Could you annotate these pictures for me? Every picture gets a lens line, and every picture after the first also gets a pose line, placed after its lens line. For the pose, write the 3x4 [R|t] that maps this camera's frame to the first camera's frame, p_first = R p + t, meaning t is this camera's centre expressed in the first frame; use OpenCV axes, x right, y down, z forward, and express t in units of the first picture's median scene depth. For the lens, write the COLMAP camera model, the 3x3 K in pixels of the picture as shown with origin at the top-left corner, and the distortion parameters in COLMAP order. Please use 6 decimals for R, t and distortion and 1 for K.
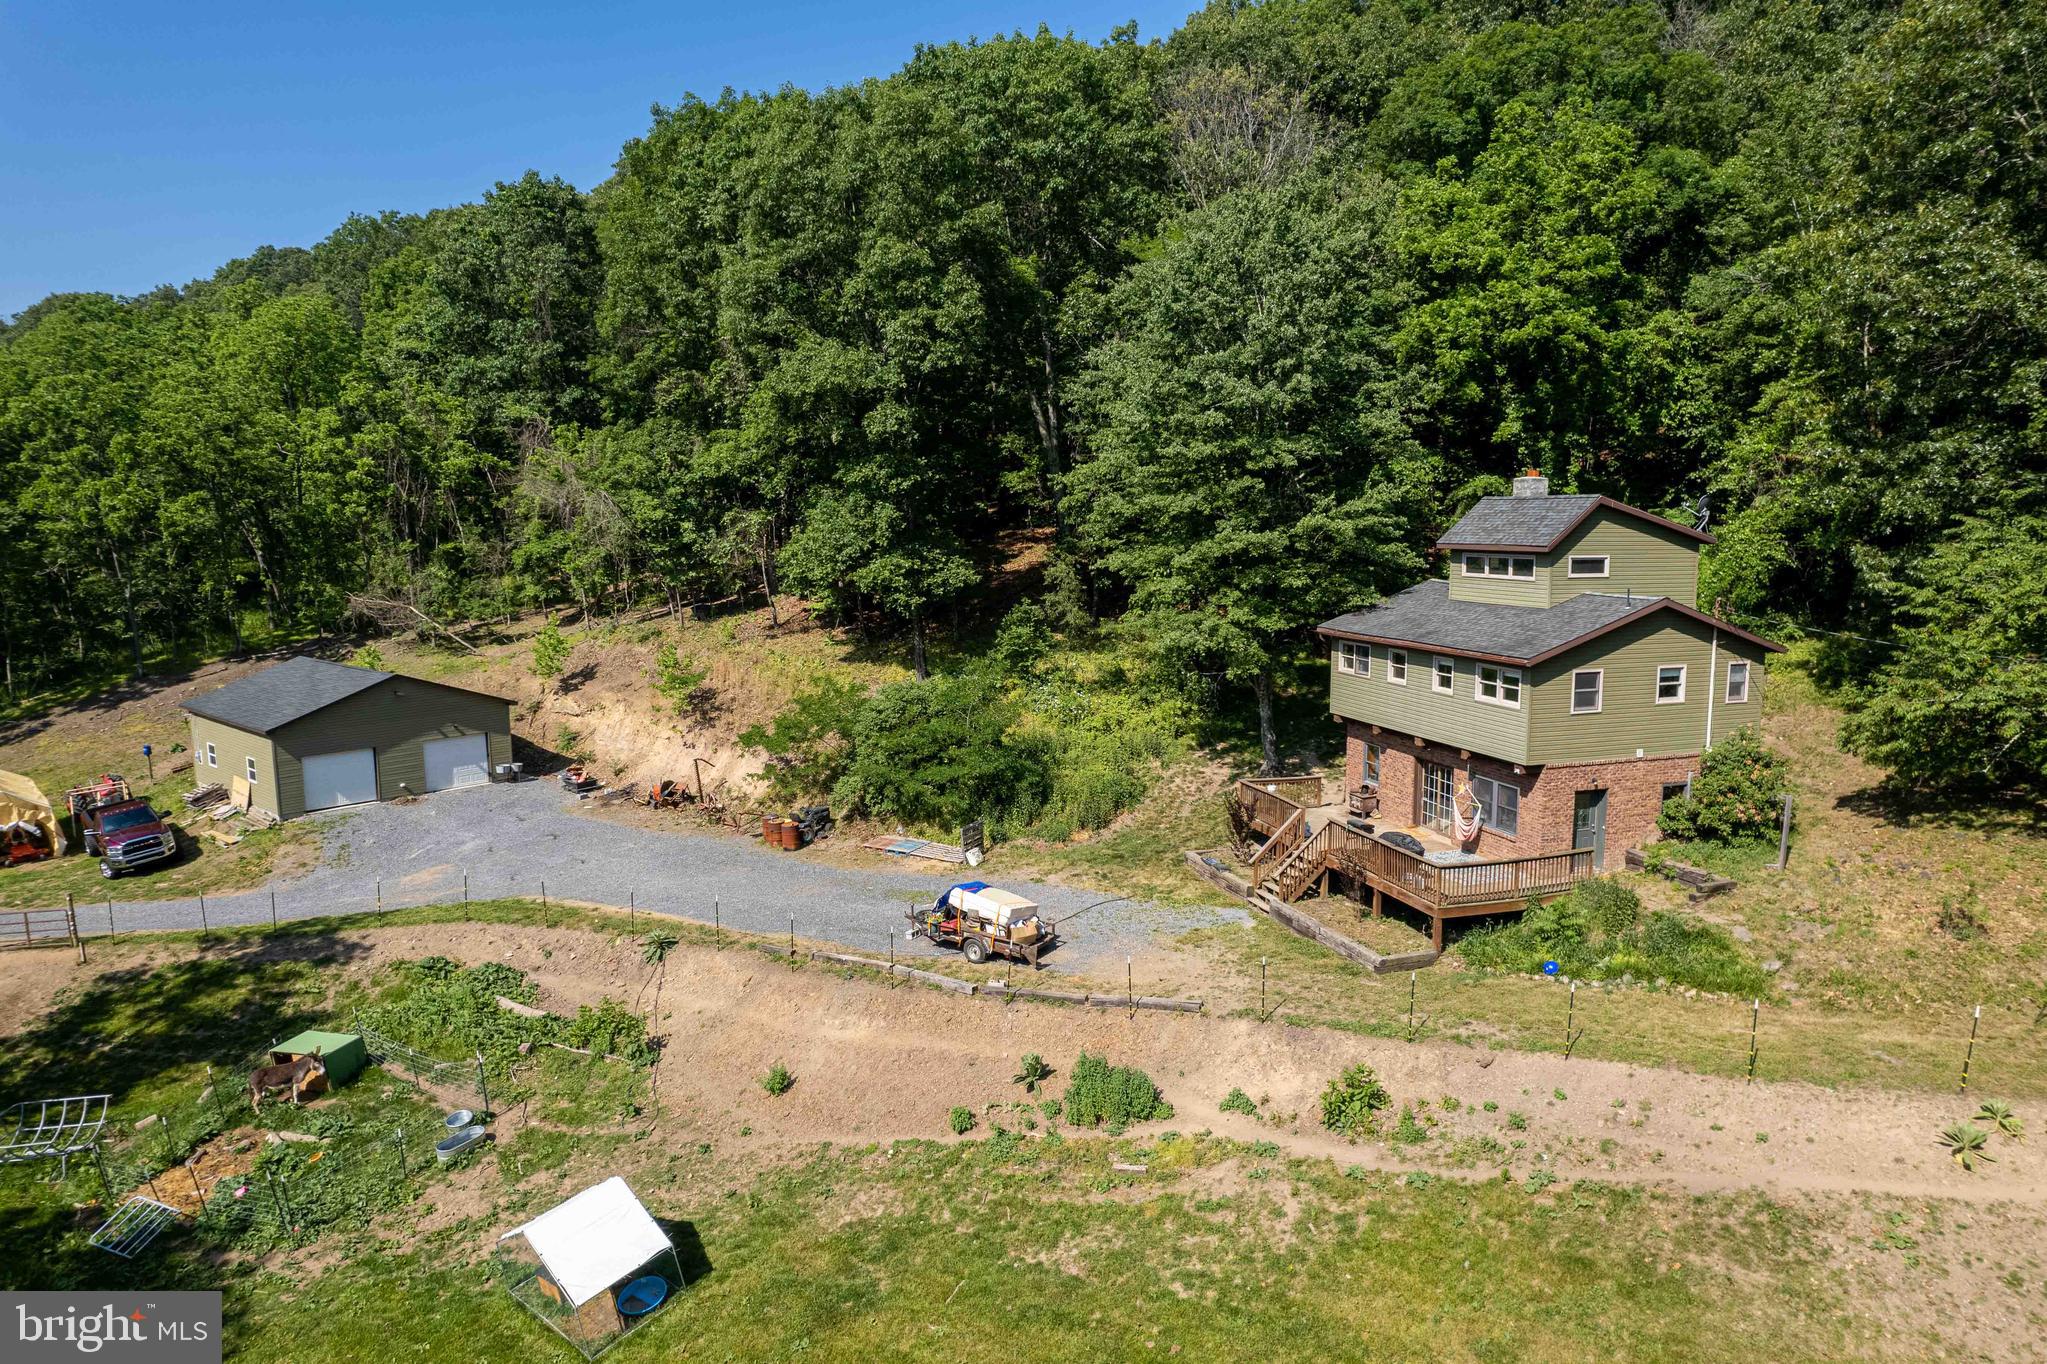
lens RADIAL K [[1336.9, 0, 1016.1], [0, 1336.9, 682.0], [0, 0, 1]] dist [-0.044711, 0.045339]
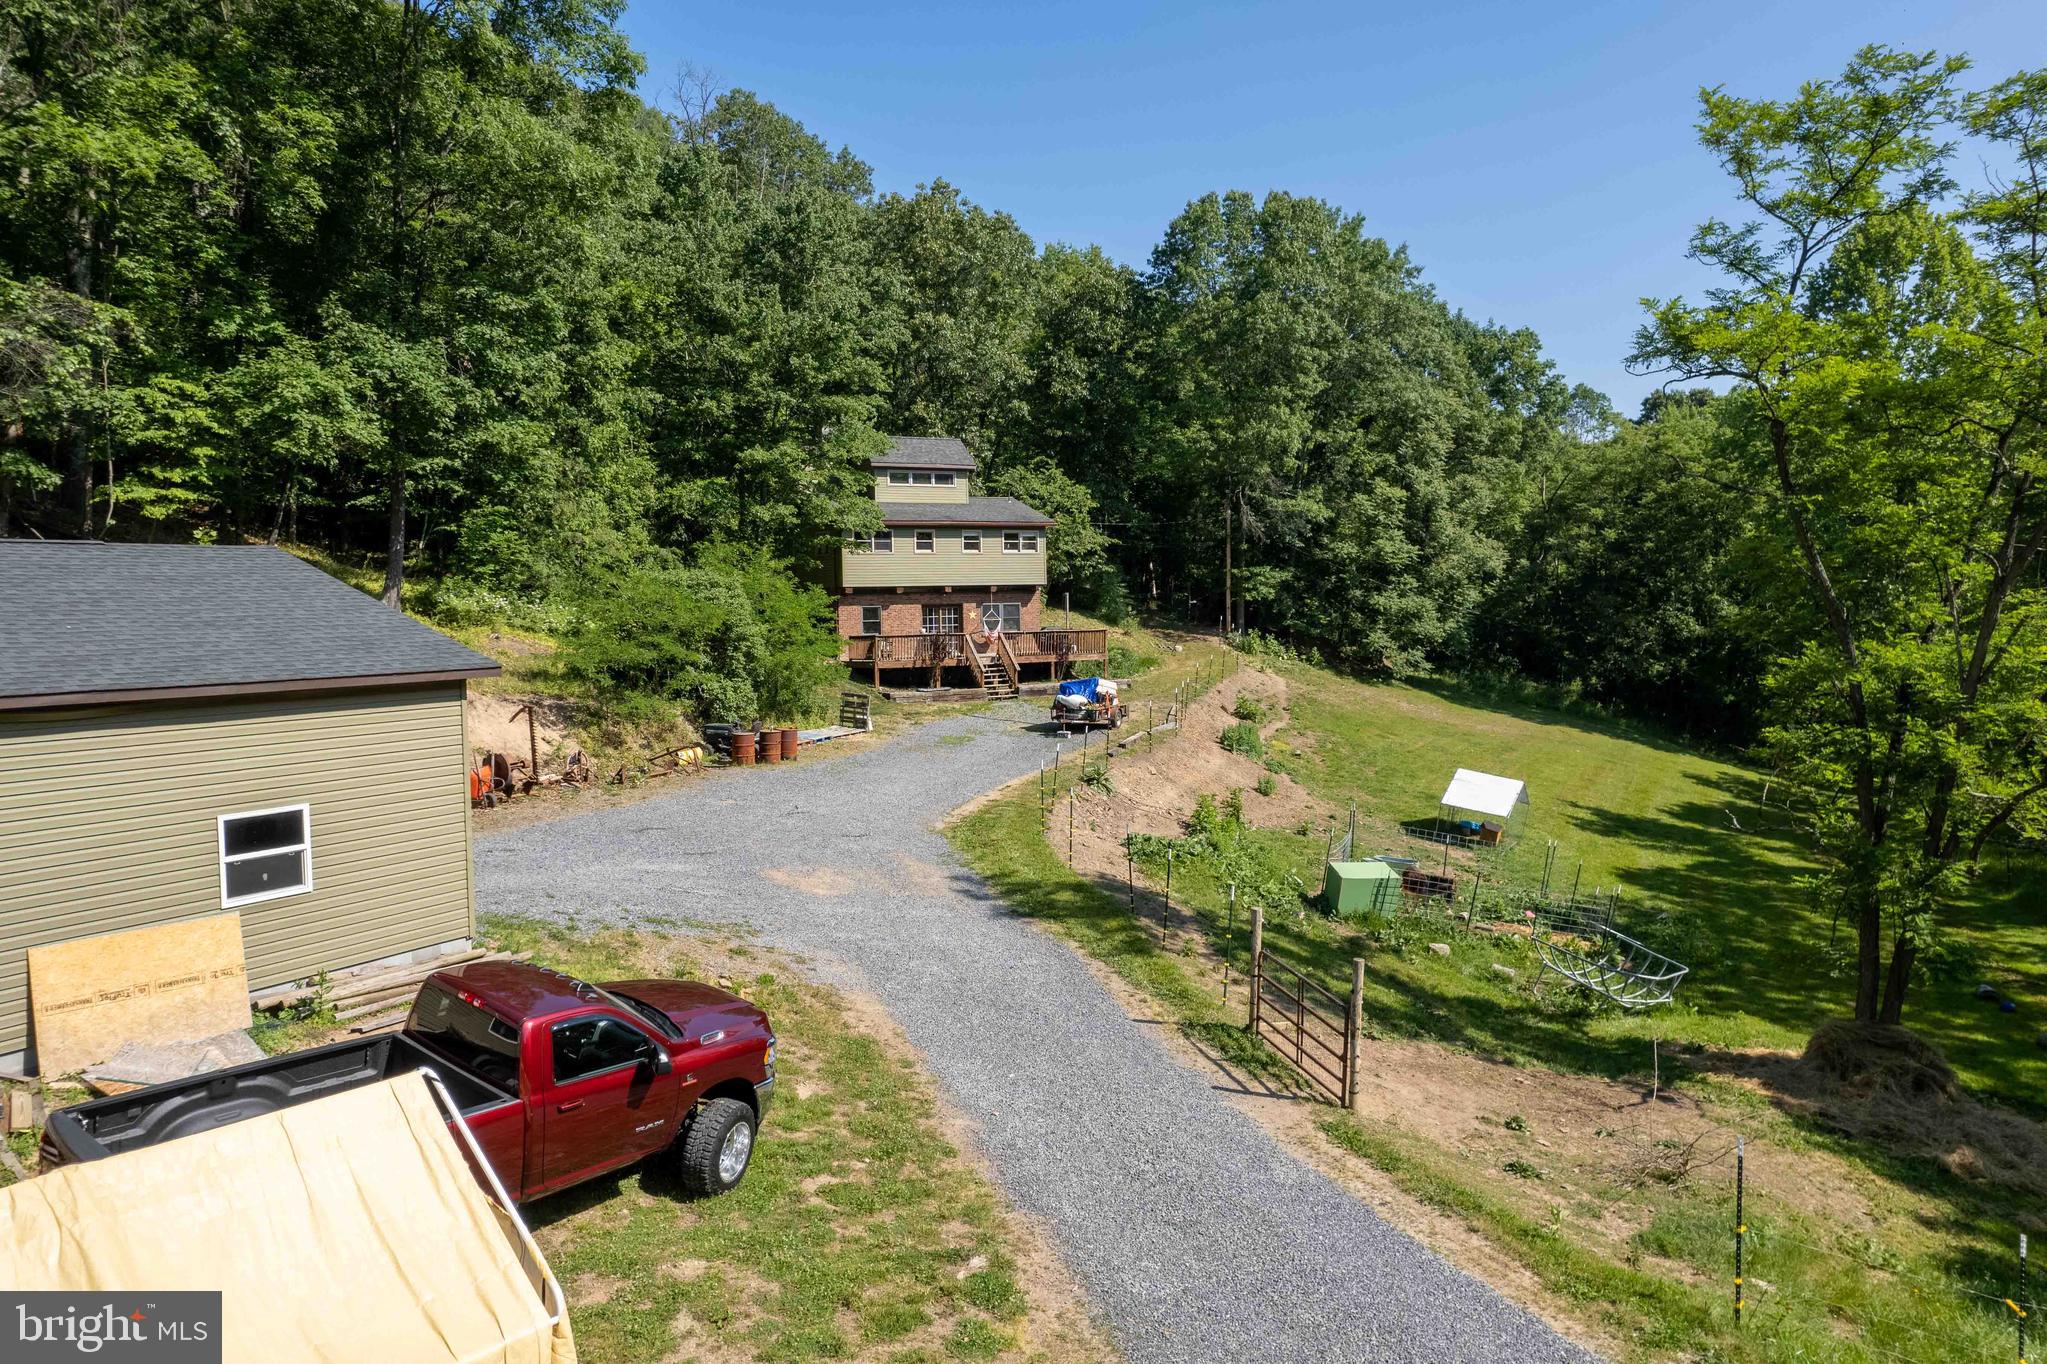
lens RADIAL K [[1336.9, 0, 997.4], [0, 1336.9, 665.2], [0, 0, 1]] dist [-0.044711, 0.045339]
pose [[-0.187014, -0.030895, 0.981871, -1.148736], [0.145044, 0.987682, 0.058704, 0.047016], [-0.971590, 0.153393, -0.180230, 1.185784]]
